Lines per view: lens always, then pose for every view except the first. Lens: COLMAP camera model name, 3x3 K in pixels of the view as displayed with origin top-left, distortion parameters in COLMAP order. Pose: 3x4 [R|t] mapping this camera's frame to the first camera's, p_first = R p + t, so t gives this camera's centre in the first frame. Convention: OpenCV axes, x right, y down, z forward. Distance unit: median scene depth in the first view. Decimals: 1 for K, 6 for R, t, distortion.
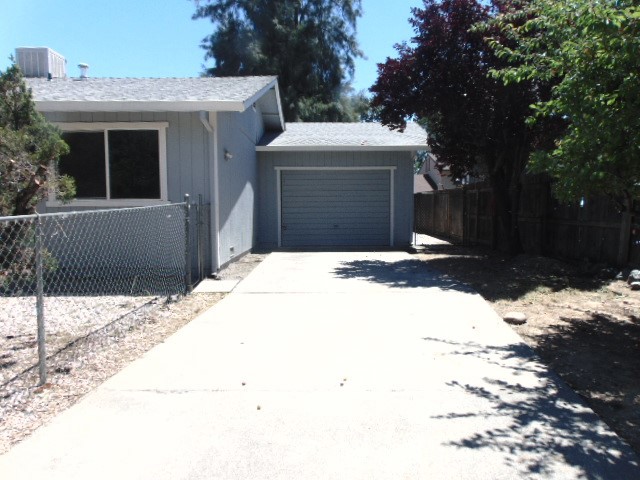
lens RADIAL K [[477.8, 0, 320.0], [0, 477.8, 240.0], [0, 0, 1]] dist [-0.003008, 0.009951]
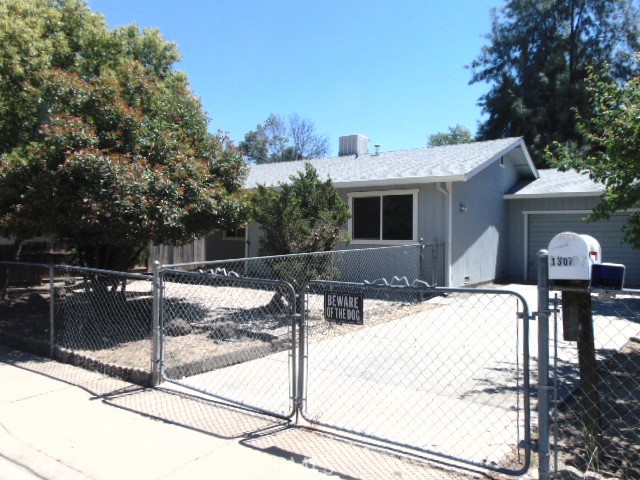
lens RADIAL K [[477.8, 0, 320.0], [0, 477.8, 240.0], [0, 0, 1]] dist [-0.003008, 0.009951]
pose [[0.820138, 0.013967, -0.571995, 0.184787], [-0.052637, 0.997304, -0.051121, 0.002578], [0.569739, 0.072034, 0.818663, -0.249494]]
